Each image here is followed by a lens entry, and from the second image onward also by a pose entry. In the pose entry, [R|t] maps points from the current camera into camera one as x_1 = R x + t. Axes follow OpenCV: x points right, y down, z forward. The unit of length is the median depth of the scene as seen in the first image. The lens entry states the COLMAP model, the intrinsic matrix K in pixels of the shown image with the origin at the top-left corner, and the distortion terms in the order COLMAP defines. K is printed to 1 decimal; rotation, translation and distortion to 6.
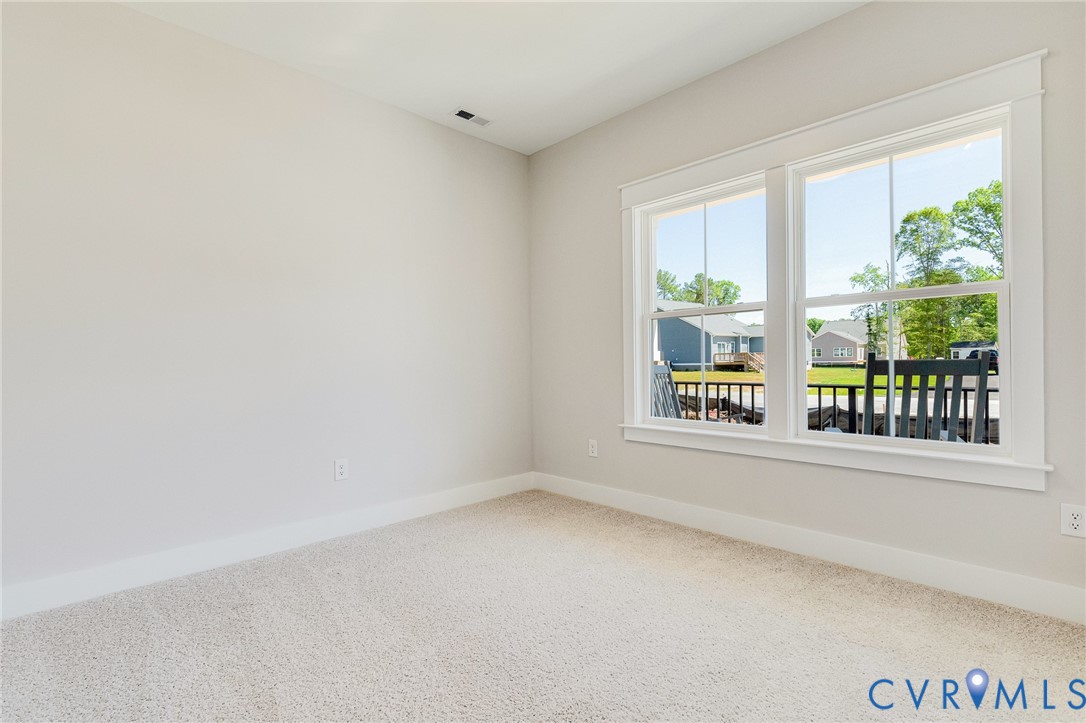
lens RADIAL K [[493.1, 0, 543.0], [0, 493.1, 361.5], [0, 0, 1]] dist [0.001441, 0.000251]
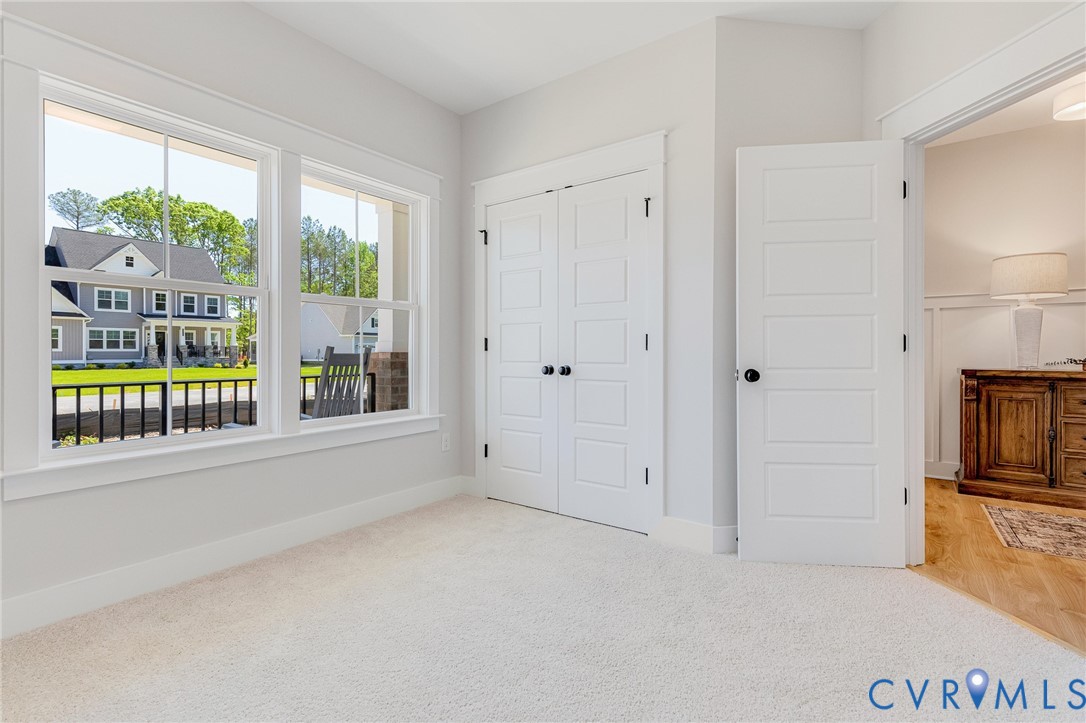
lens RADIAL K [[493.1, 0, 543.0], [0, 493.1, 361.5], [0, 0, 1]] dist [0.001441, 0.000251]
pose [[-0.136345, -0.012405, 0.990584, -0.452076], [-0.000387, 0.999922, 0.012468, 0.001264], [-0.990661, 0.001317, -0.136339, 0.530157]]
